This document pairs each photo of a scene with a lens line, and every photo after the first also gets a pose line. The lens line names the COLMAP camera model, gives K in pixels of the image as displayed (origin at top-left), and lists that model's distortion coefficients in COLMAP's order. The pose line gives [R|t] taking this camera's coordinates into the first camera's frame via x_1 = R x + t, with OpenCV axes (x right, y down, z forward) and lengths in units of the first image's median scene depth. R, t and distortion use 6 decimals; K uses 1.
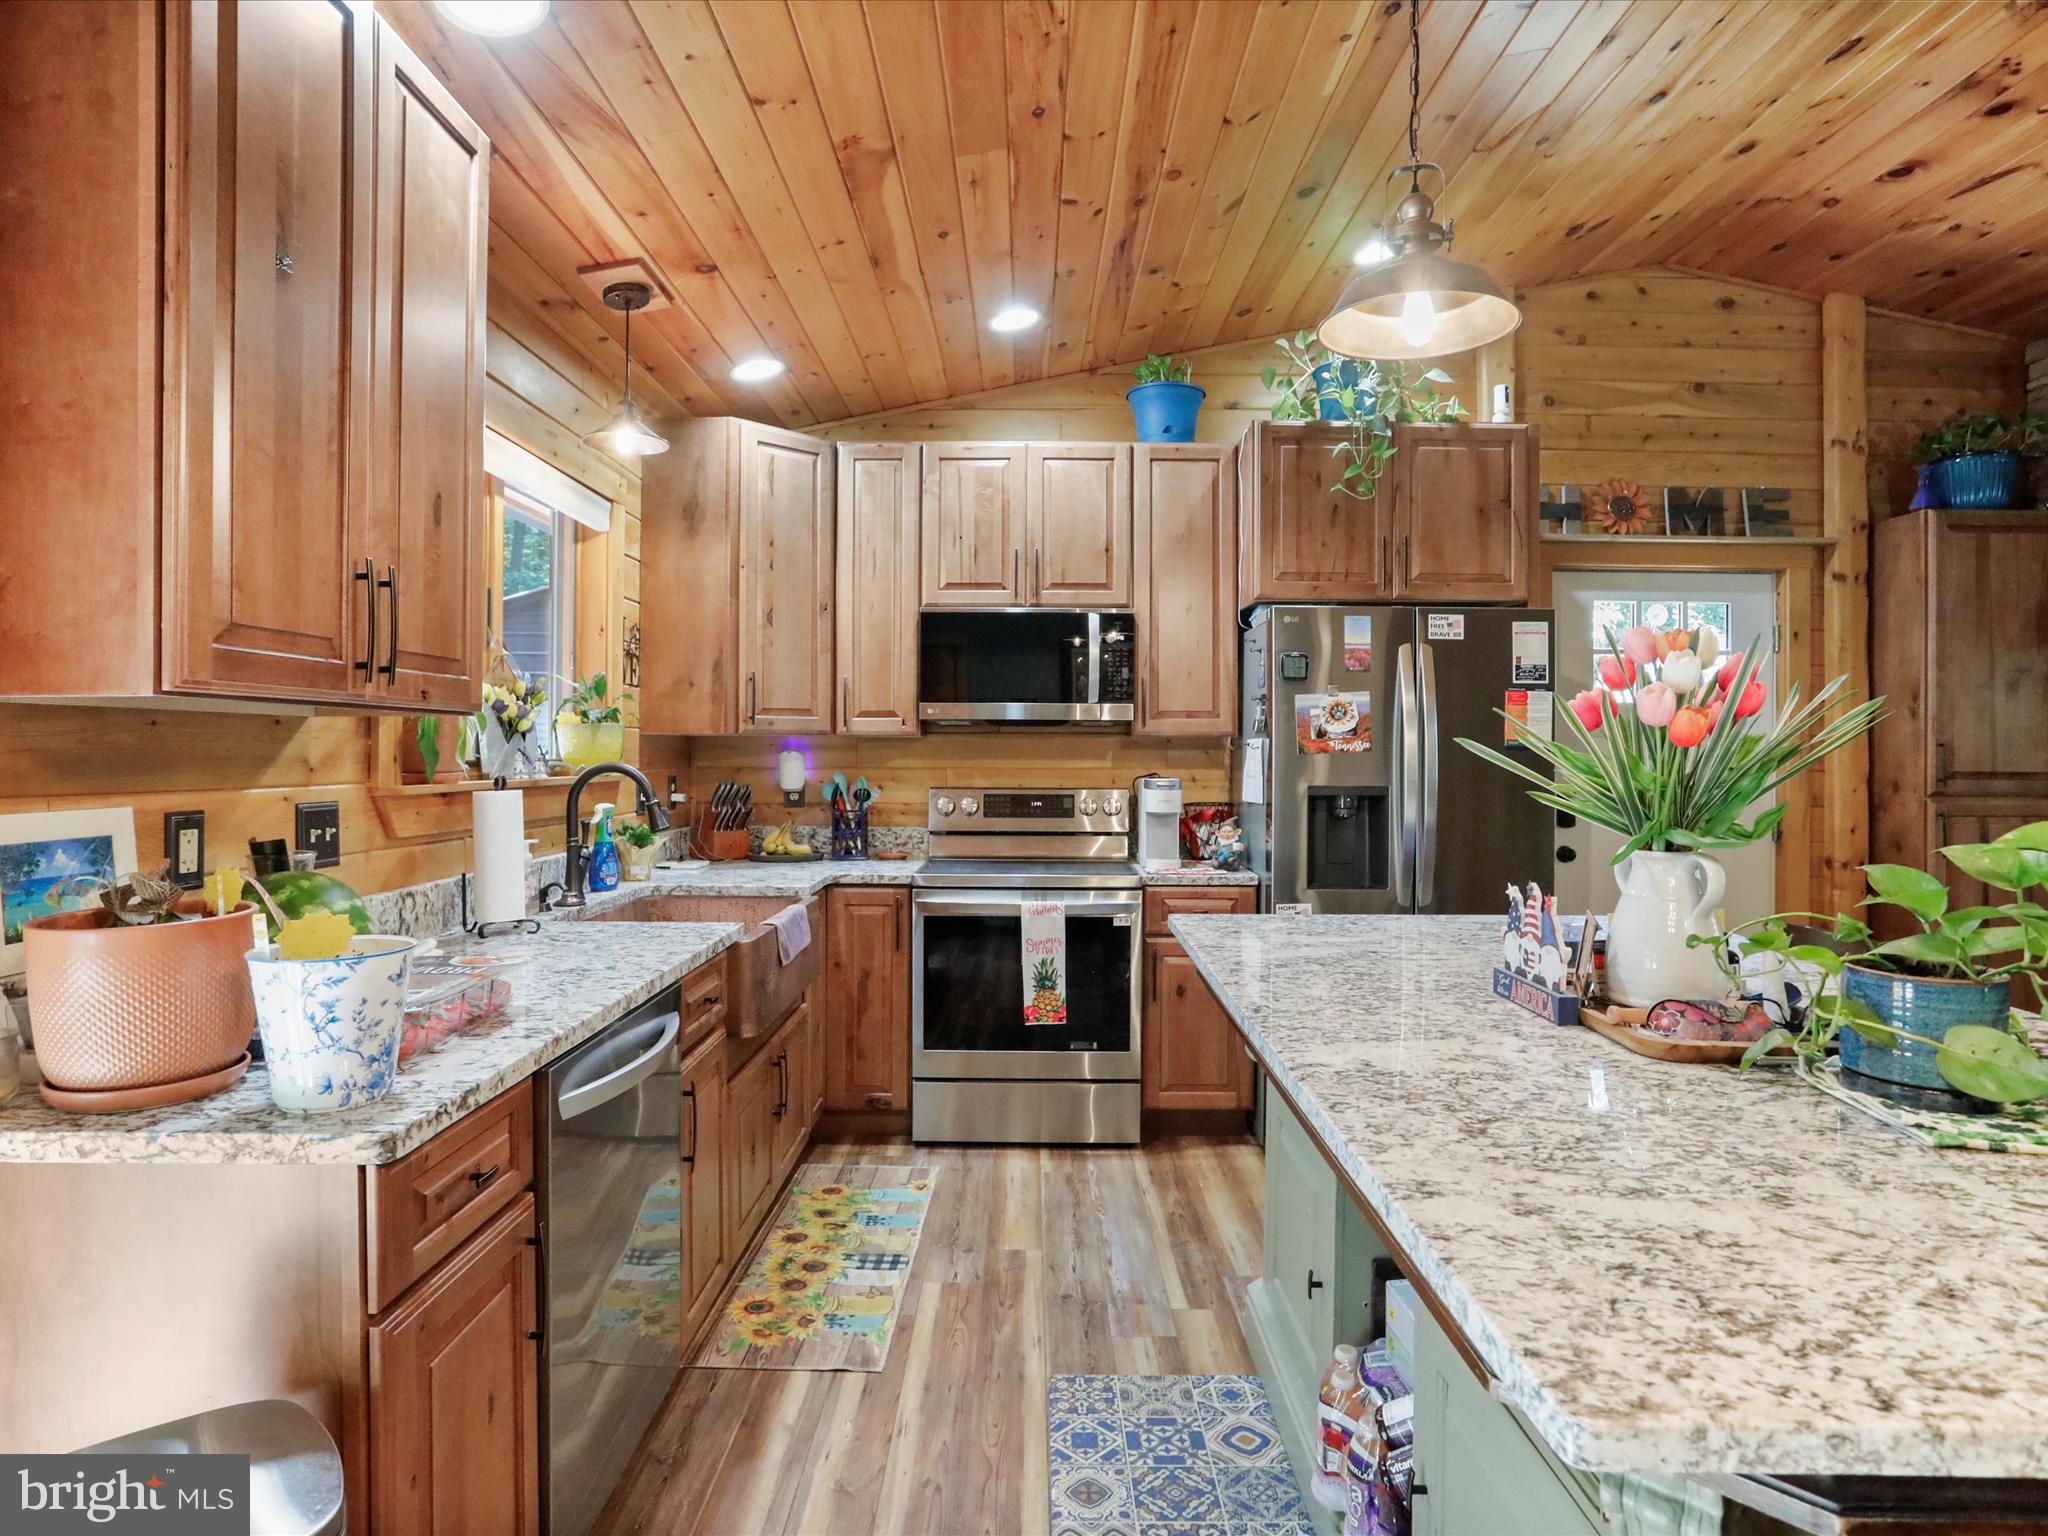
lens RADIAL K [[1127.3, 0, 1024.6], [0, 1127.3, 749.0], [0, 0, 1]] dist [-0.066925, 0.042241]
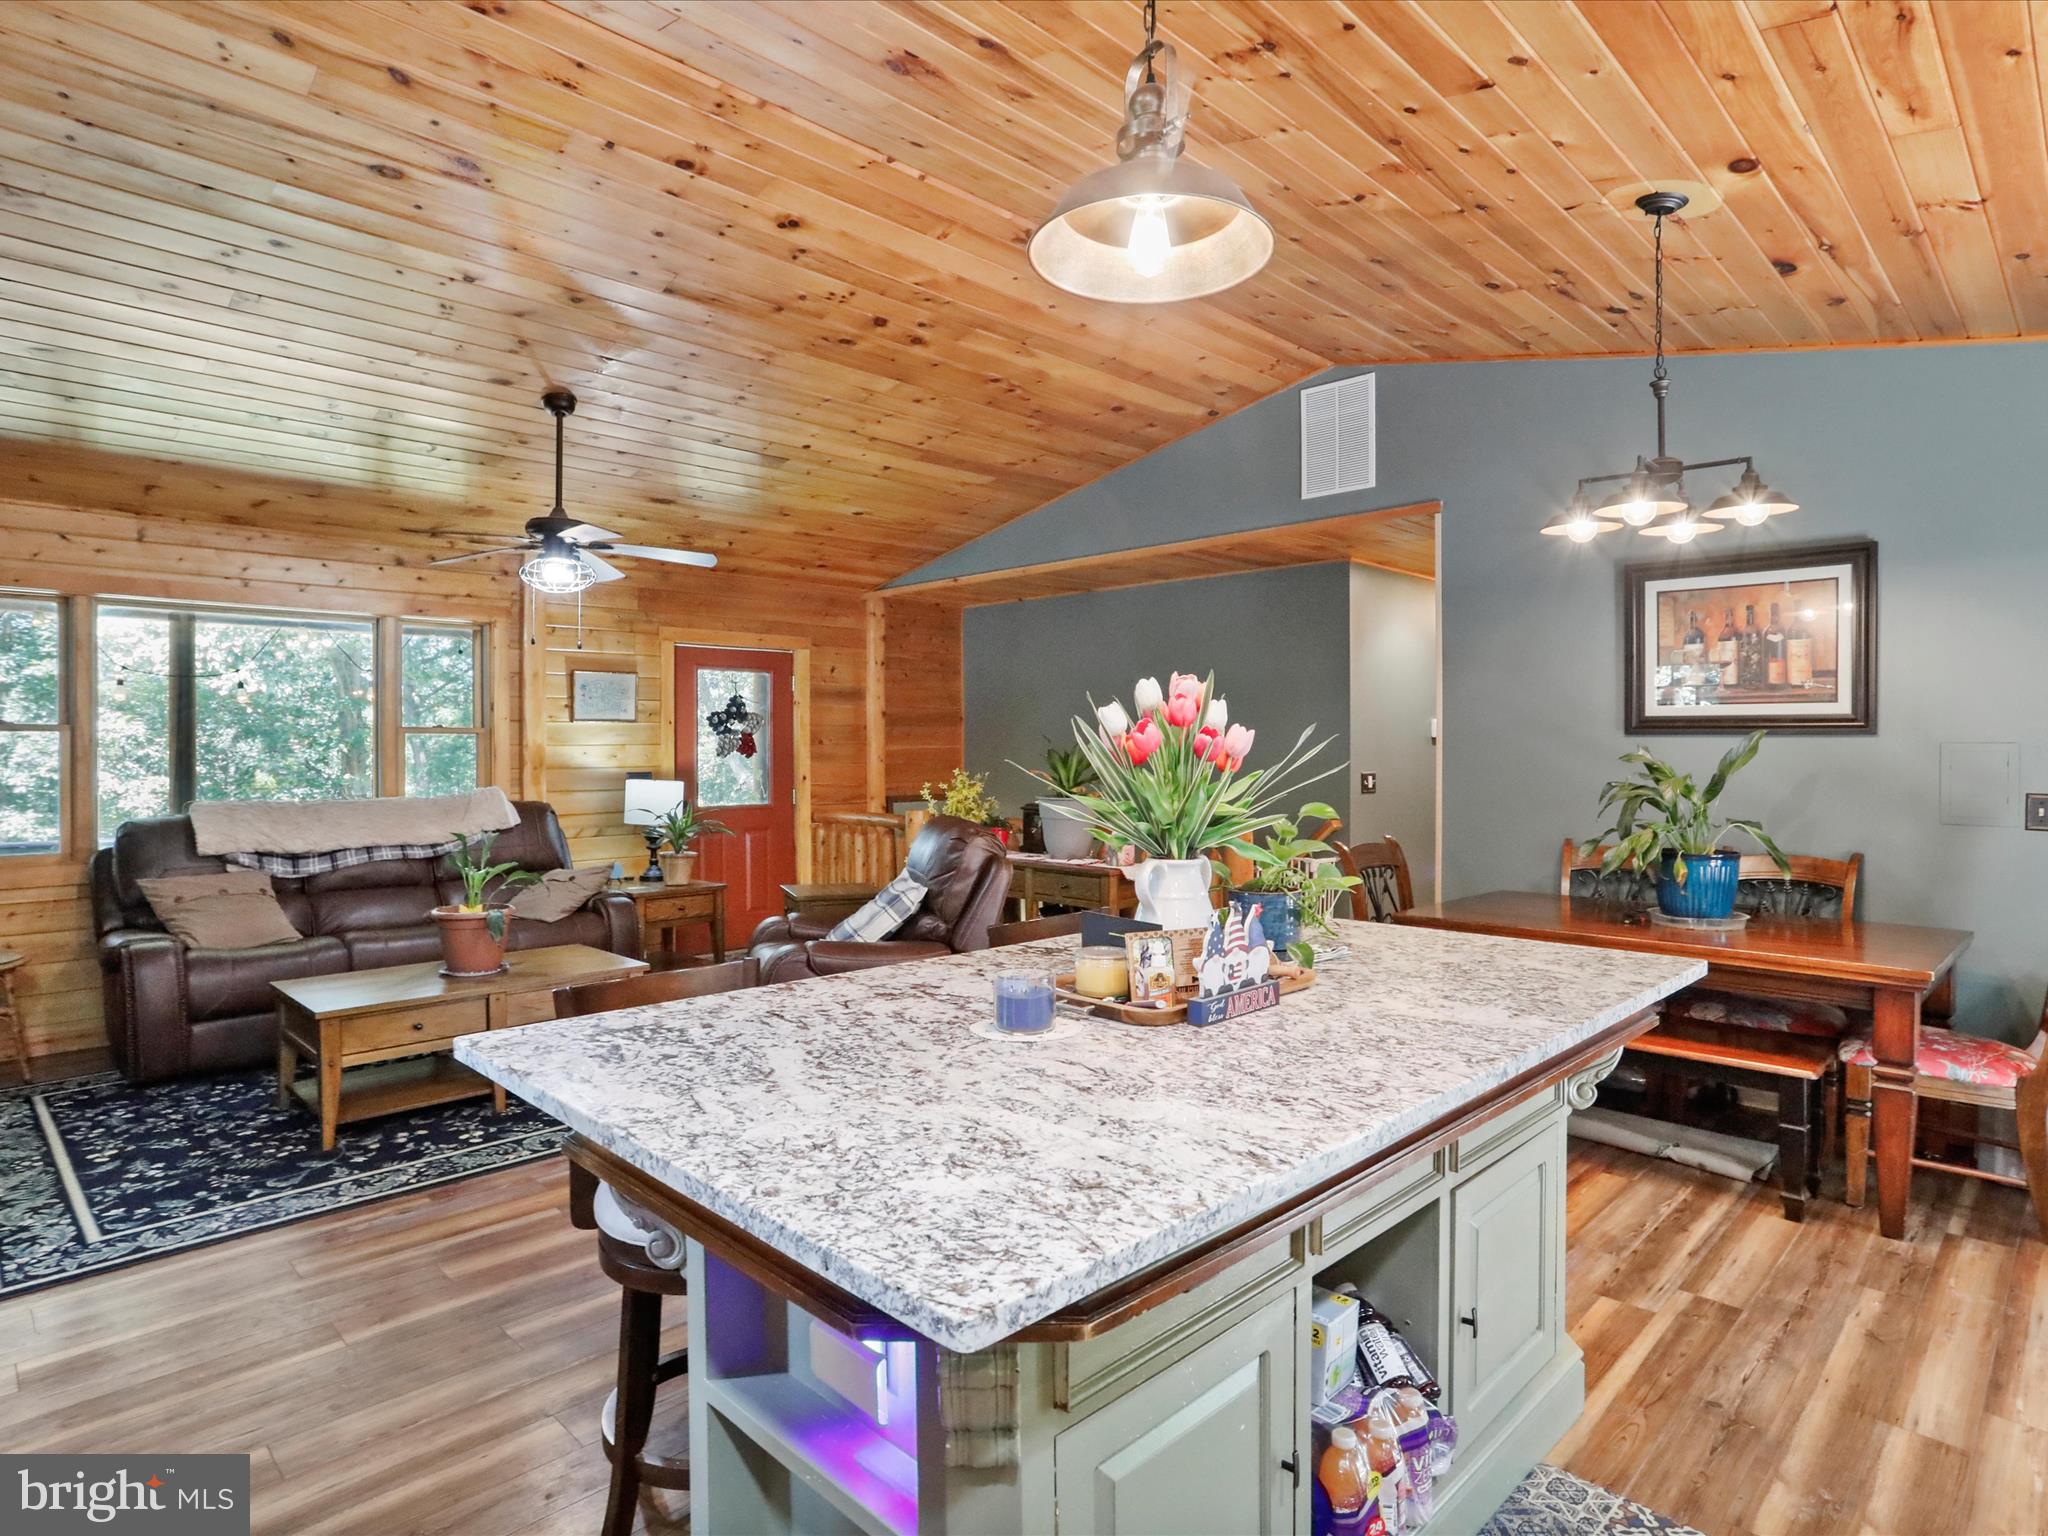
lens RADIAL K [[1137.2, 0, 1027.3], [0, 1137.2, 747.7], [0, 0, 1]] dist [-0.060356, 0.034169]
pose [[-0.707113, -0.006274, 0.707073, -0.085799], [-0.002255, 0.999976, 0.006619, -0.018176], [-0.707097, 0.003086, -0.707110, 0.886346]]
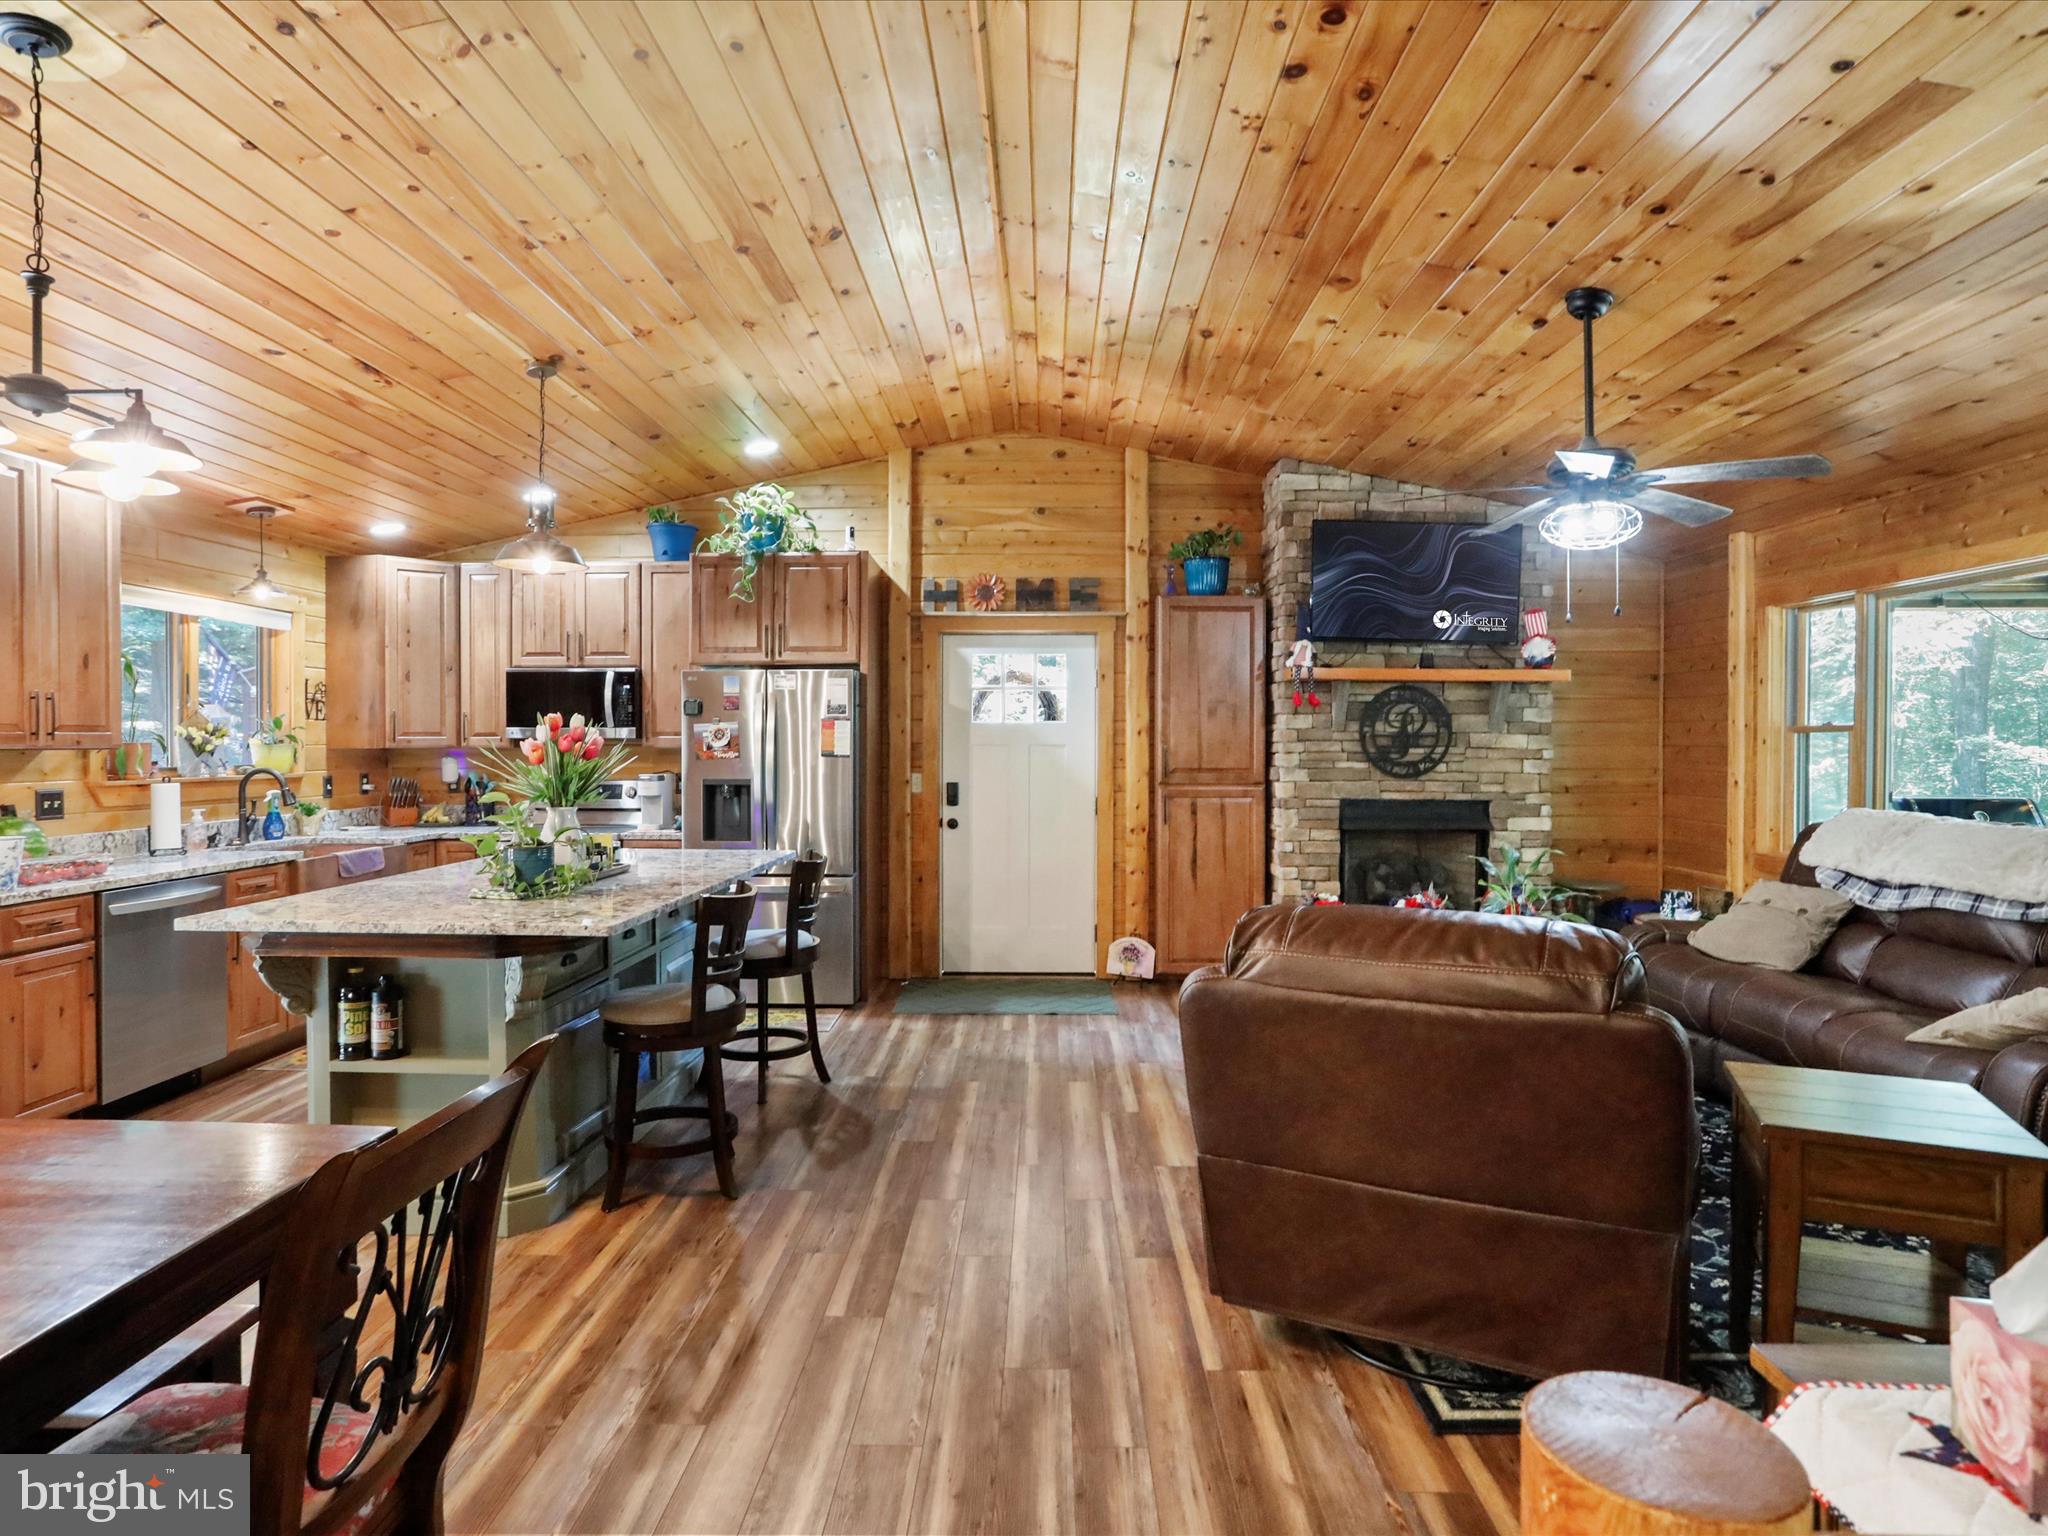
lens RADIAL K [[1127.3, 0, 1024.6], [0, 1127.3, 749.0], [0, 0, 1]] dist [-0.066925, 0.042241]
pose [[0.999806, -0.005047, -0.019027, 0.716531], [0.005205, 0.999952, 0.008278, -0.021240], [0.018985, -0.008376, 0.999785, -0.609080]]
